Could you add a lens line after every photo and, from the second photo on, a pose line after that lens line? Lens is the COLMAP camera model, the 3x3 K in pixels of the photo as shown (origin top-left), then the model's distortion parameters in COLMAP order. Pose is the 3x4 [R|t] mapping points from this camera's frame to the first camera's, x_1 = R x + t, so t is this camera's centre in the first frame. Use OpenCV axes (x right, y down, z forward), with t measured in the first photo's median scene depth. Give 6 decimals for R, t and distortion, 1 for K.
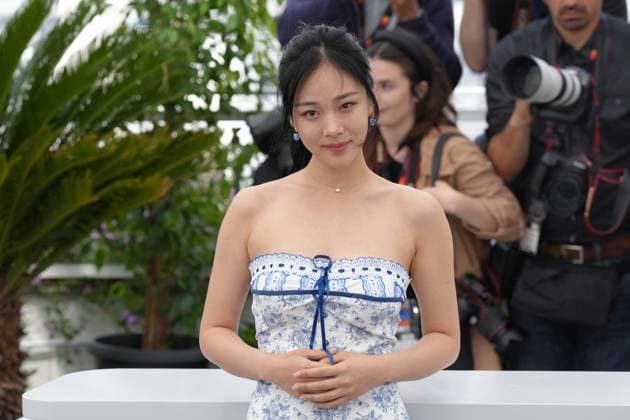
lens RADIAL K [[4187.0, 0, 315.0], [0, 4187.0, 210.0], [0, 0, 1]] dist [1.268056, 16.689491]
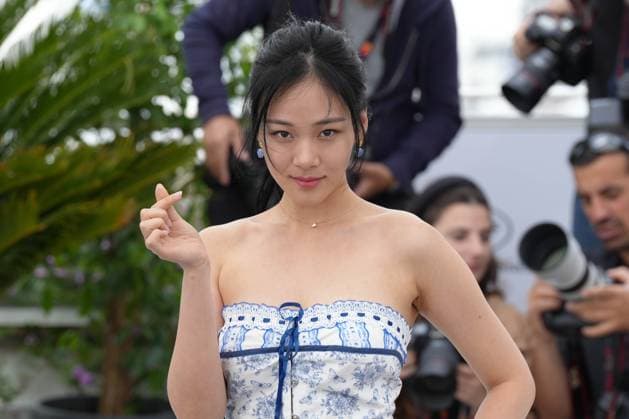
lens RADIAL K [[4180.3, 0, 314.5], [0, 4180.3, 209.5], [0, 0, 1]] dist [1.268056, 16.689491]
pose [[0.999871, 0.002416, 0.015897, -0.012958], [-0.002195, 0.999901, -0.013883, 0.005108], [-0.015929, 0.013847, 0.999777, 0.198724]]
